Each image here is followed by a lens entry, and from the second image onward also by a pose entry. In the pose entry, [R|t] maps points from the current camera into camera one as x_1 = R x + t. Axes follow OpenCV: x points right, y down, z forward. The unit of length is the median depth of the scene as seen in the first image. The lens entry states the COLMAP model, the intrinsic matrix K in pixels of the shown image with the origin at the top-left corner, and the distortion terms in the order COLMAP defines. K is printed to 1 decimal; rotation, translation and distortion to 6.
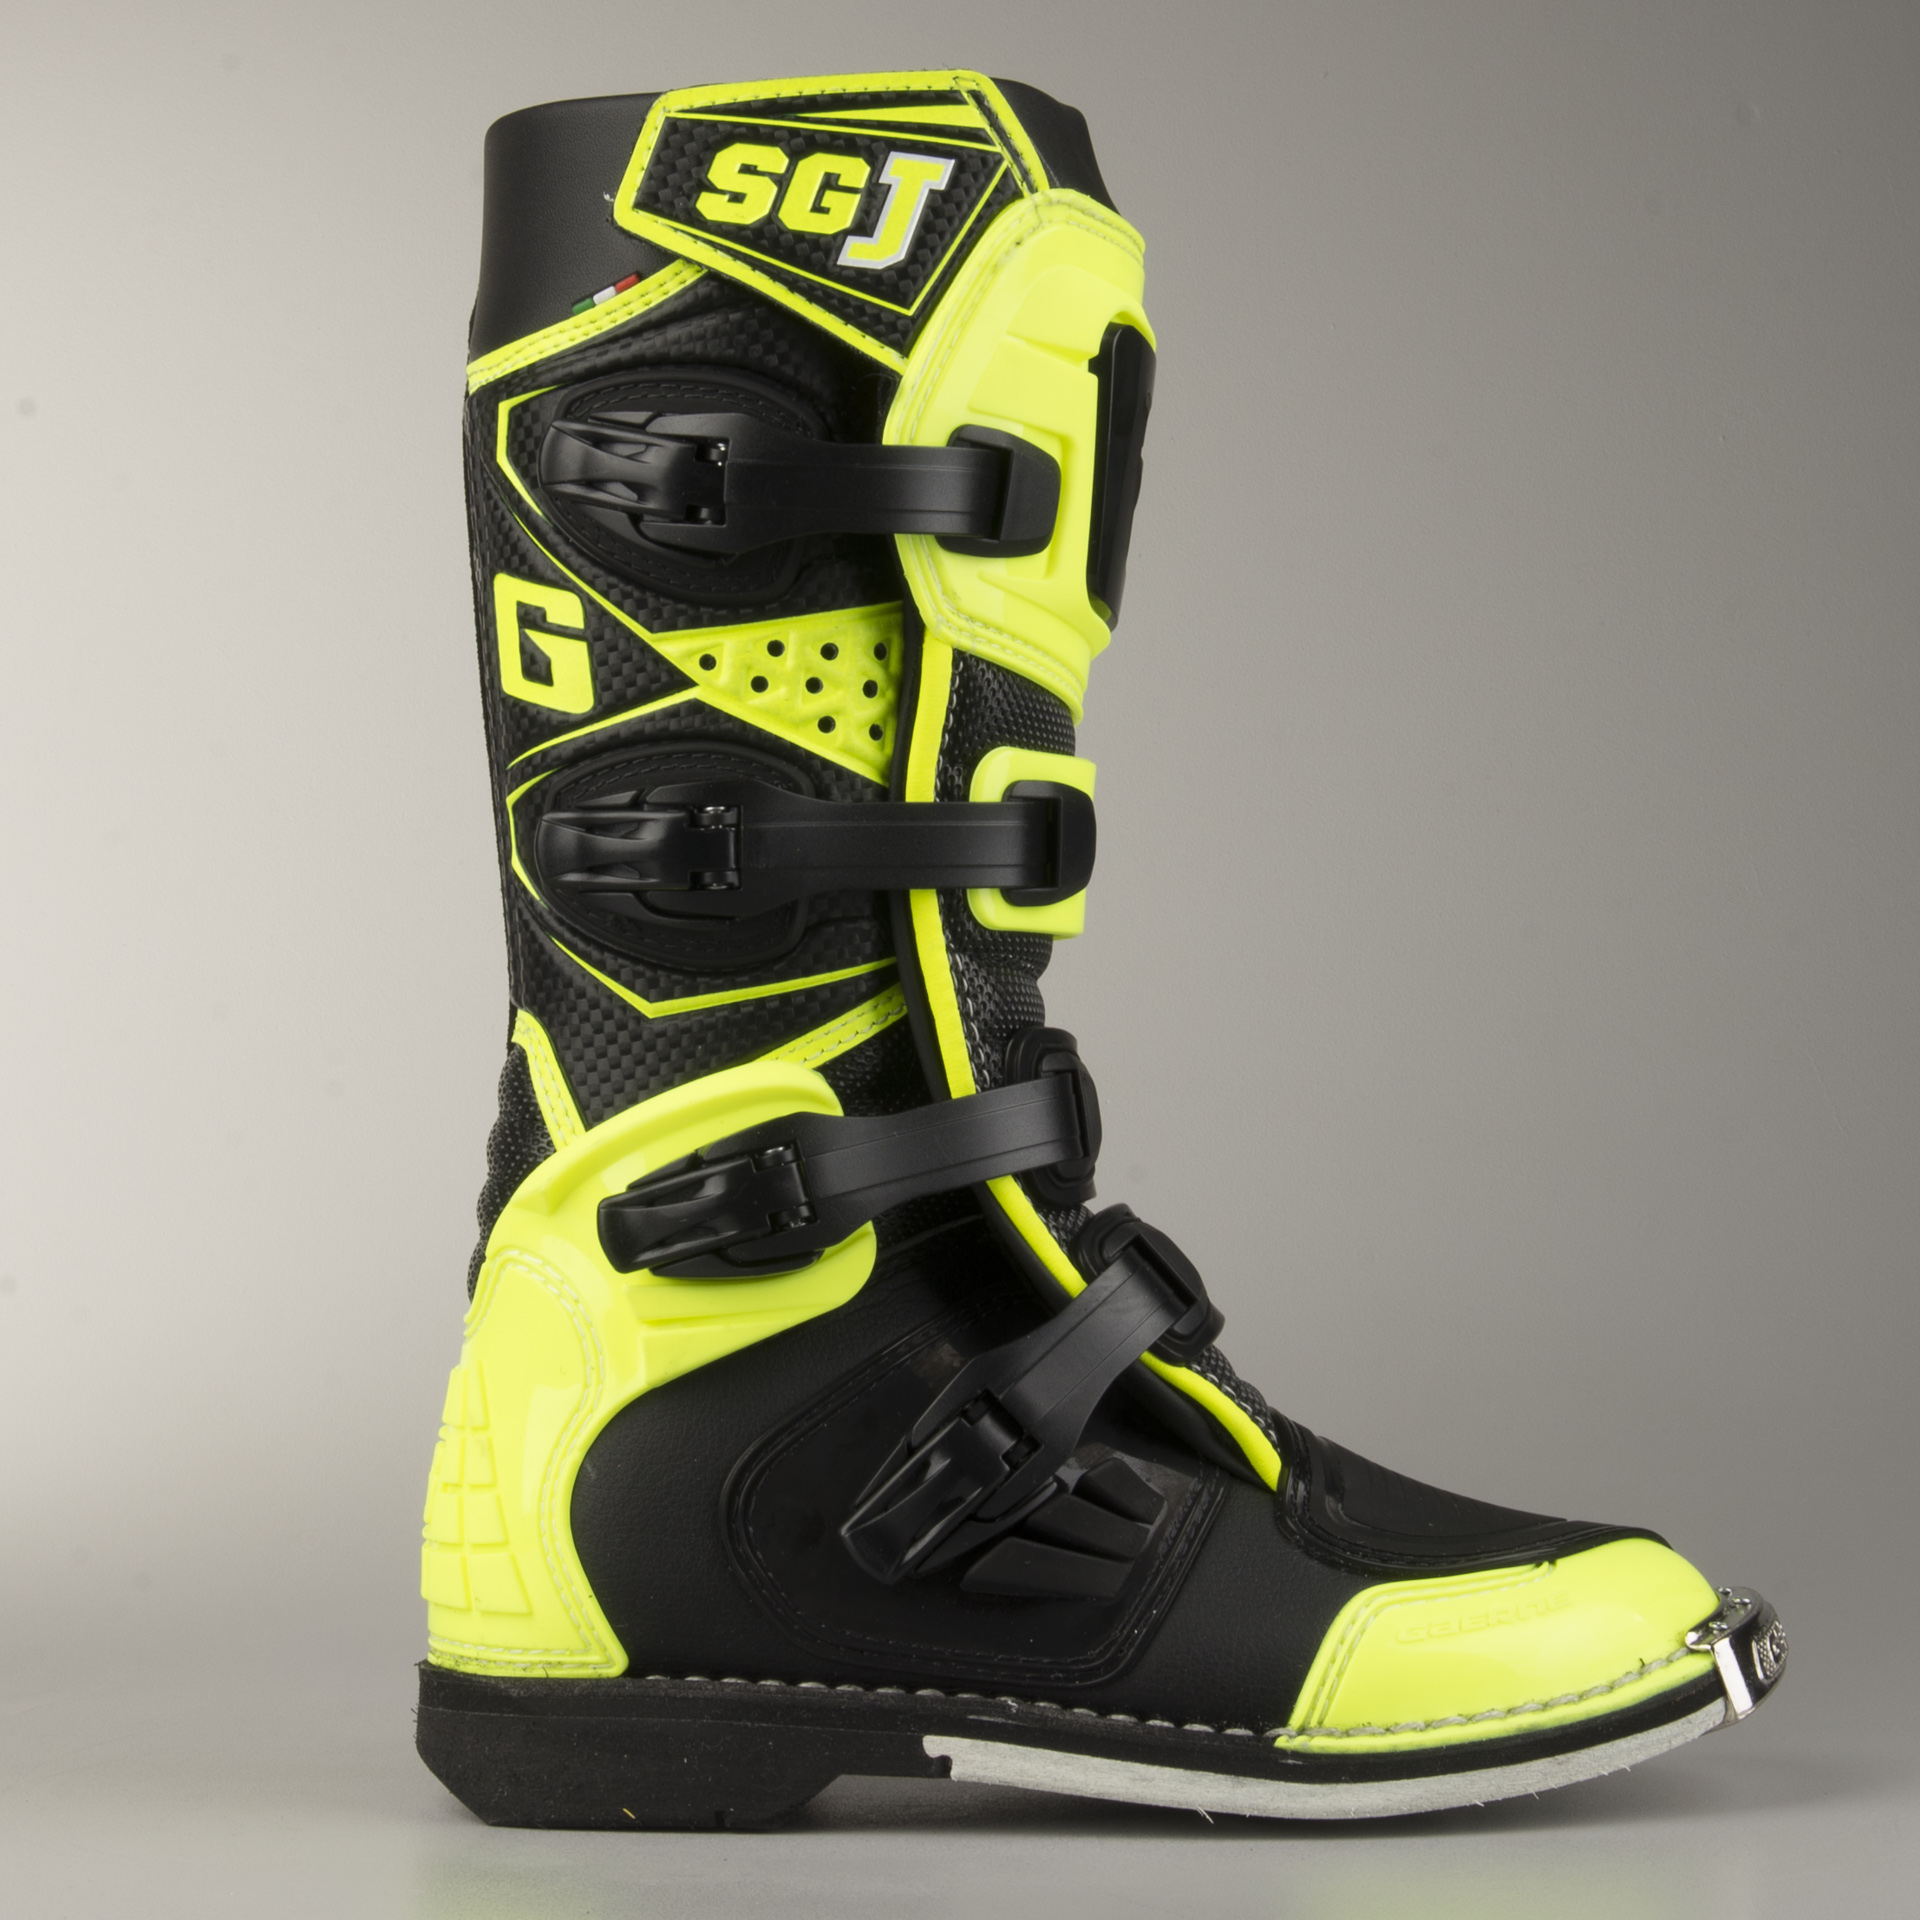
lens RADIAL K [[4846.4, 0, 960.0], [0, 4846.4, 960.0], [0, 0, 1]] dist [-0.003535, 0.728384]
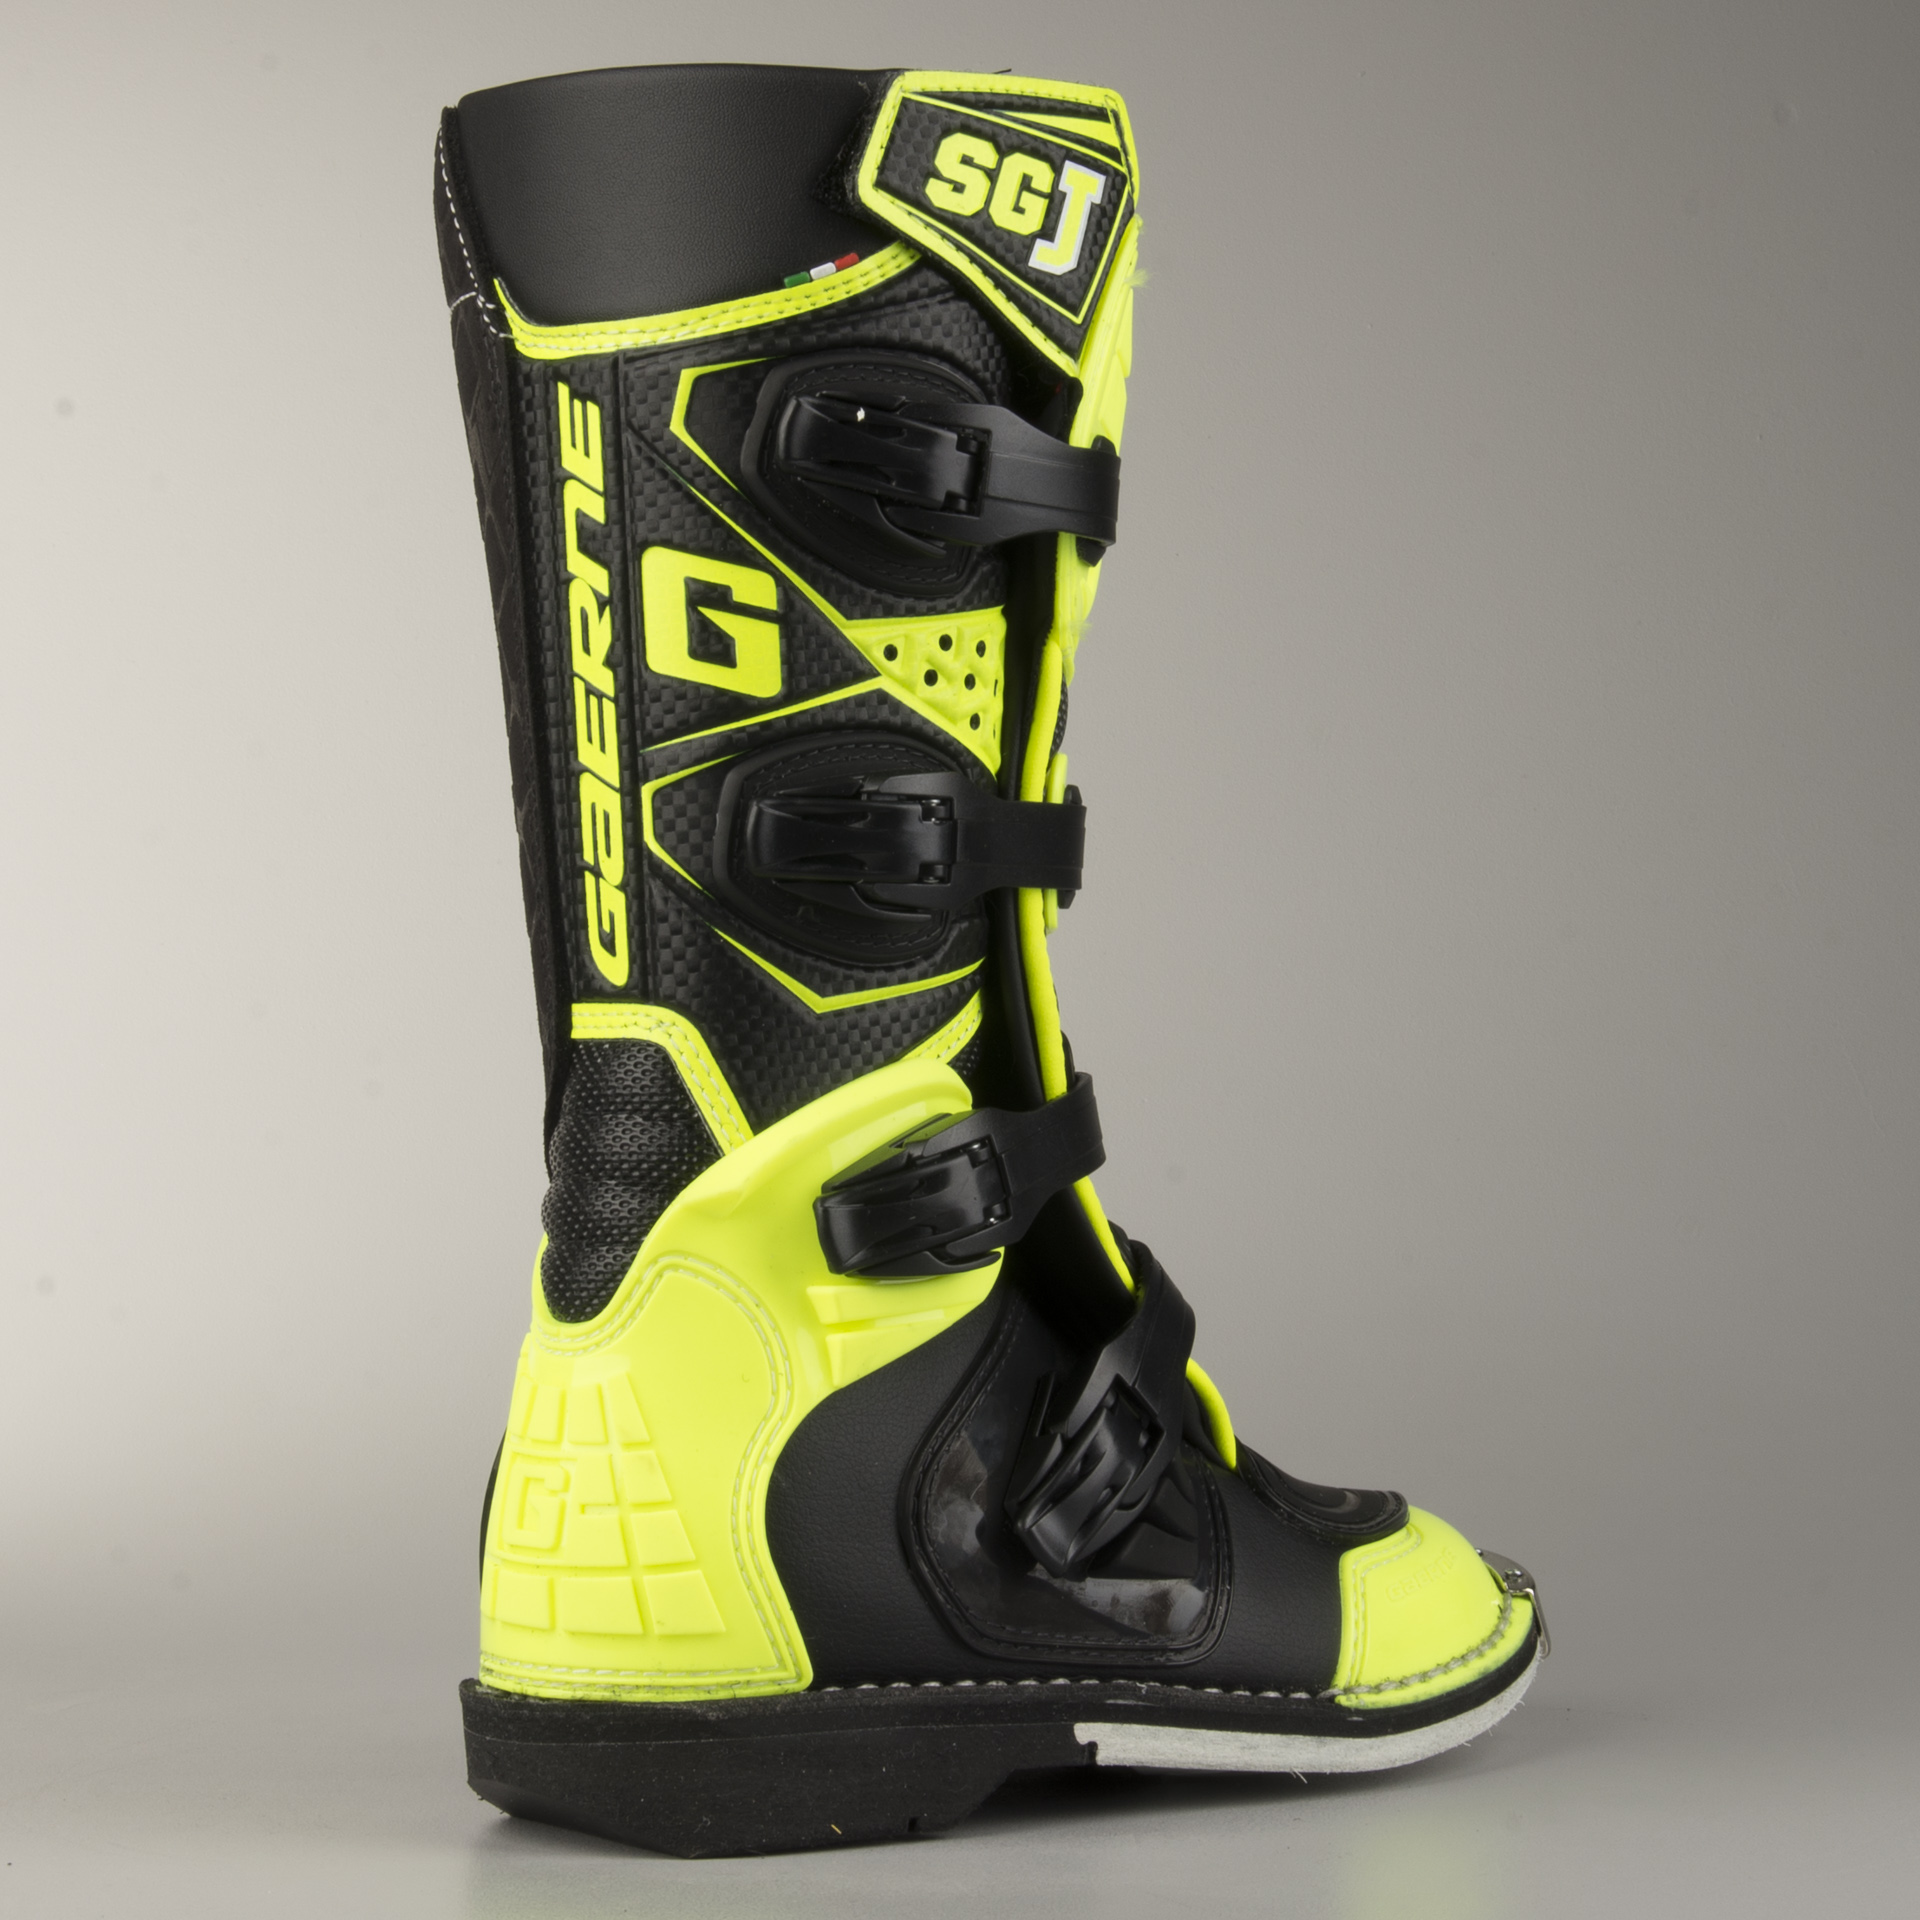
lens RADIAL K [[4846.4, 0, 960.0], [0, 4846.4, 960.0], [0, 0, 1]] dist [-0.003535, 0.728384]
pose [[0.772331, 0.017431, 0.634981, -0.667550], [-0.011136, 0.999841, -0.013902, 0.014653], [-0.635122, 0.003665, 0.772403, 0.230573]]
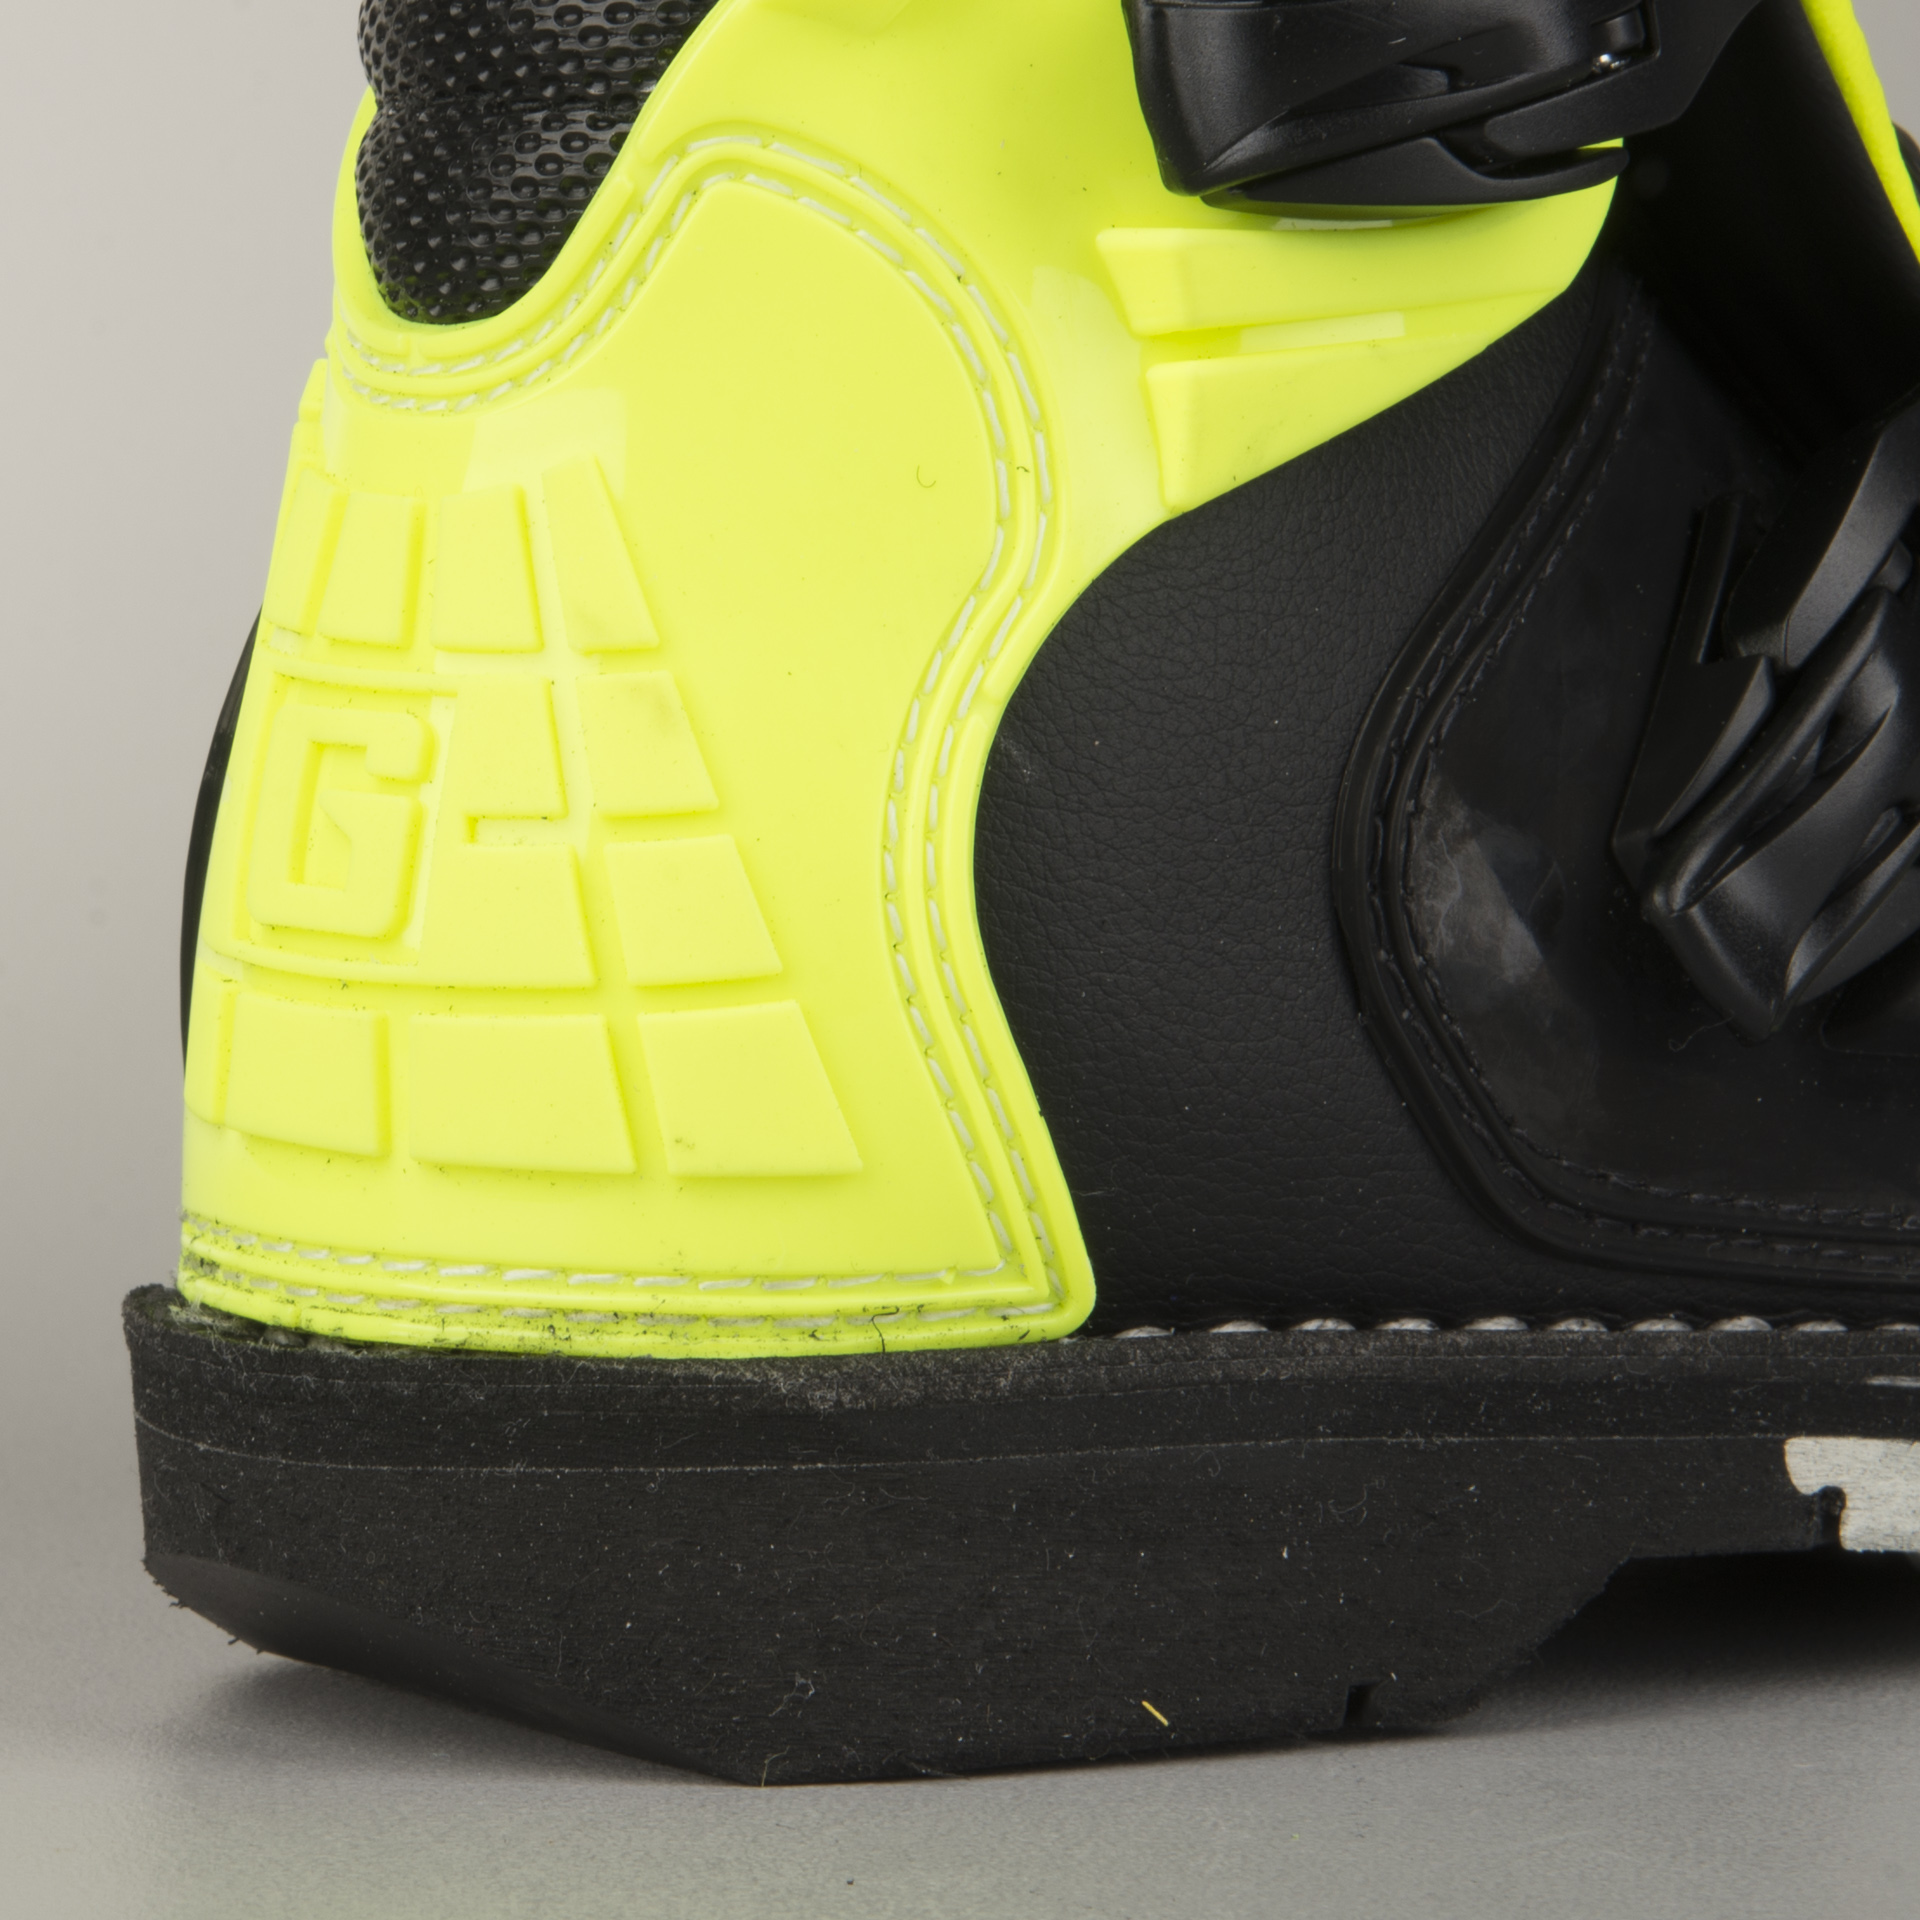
lens RADIAL K [[9680.5, 0, 959.8], [0, 9680.5, 758.4], [0, 0, 1]] dist [0.207606, -6.701490]
pose [[0.779781, -0.025223, 0.625544, -0.520473], [-0.028574, 0.996713, 0.075808, 0.052398], [-0.625400, -0.076988, 0.776497, 0.459863]]
